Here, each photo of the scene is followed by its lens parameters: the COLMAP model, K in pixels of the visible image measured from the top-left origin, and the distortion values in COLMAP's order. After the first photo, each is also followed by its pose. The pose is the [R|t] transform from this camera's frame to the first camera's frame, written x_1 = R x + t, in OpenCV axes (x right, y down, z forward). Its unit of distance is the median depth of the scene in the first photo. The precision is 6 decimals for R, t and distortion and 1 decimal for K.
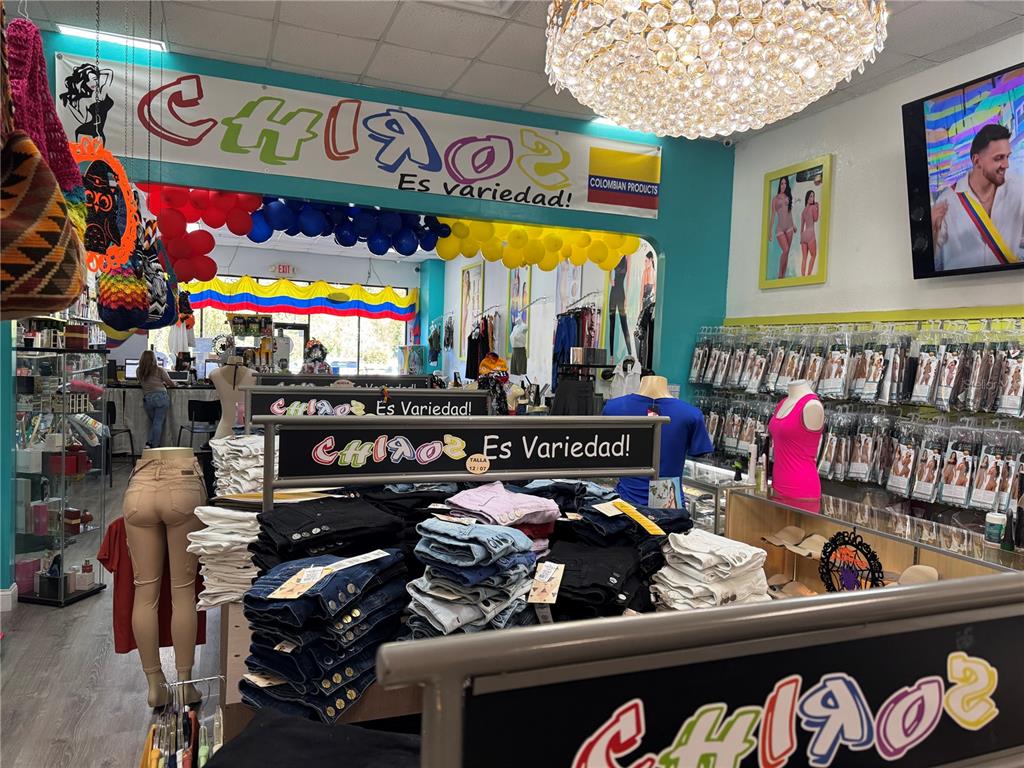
lens RADIAL K [[725.0, 0, 516.3], [0, 725.0, 385.3], [0, 0, 1]] dist [0.024830, -0.032112]
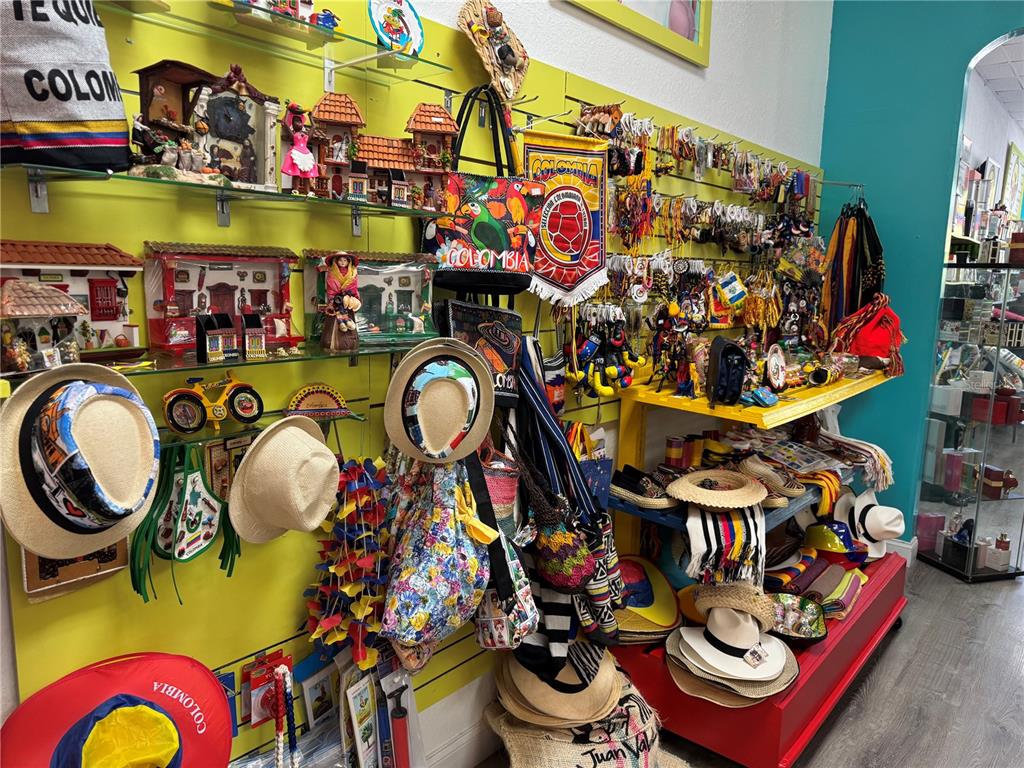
lens RADIAL K [[725.0, 0, 515.1], [0, 725.0, 386.0], [0, 0, 1]] dist [0.024830, -0.032112]
pose [[0.471120, 0.117112, -0.874260, -0.140930], [-0.048594, 0.993088, 0.106843, 0.018129], [0.880729, -0.007852, 0.473555, 0.134437]]
